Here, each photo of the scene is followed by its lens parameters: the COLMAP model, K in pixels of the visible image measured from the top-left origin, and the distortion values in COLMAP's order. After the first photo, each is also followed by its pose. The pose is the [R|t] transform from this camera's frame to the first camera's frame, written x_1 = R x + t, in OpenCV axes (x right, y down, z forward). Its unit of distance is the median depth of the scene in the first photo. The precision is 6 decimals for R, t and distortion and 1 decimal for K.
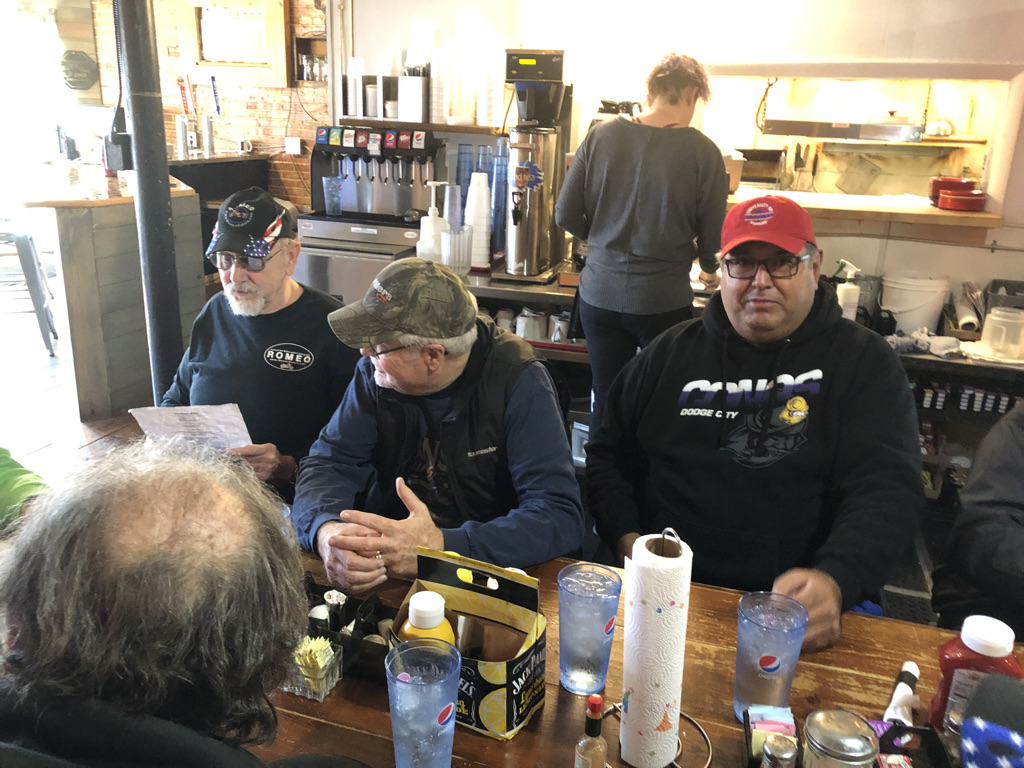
lens RADIAL K [[852.5, 0, 516.4], [0, 852.5, 375.2], [0, 0, 1]] dist [0.026288, 0.001002]
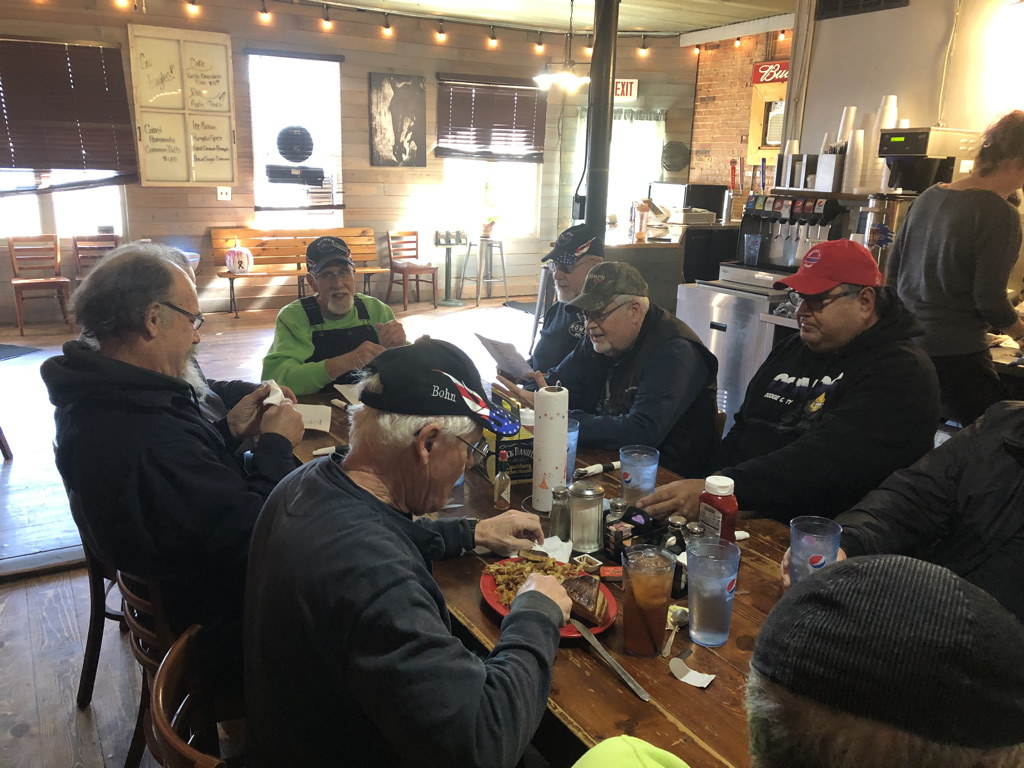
lens RADIAL K [[852.5, 0, 516.4], [0, 852.5, 375.2], [0, 0, 1]] dist [0.026288, 0.001002]
pose [[0.749361, 0.150570, -0.644815, 0.395026], [-0.207451, 0.978163, -0.012676, 0.057284], [0.628826, 0.143266, 0.764234, -0.138259]]
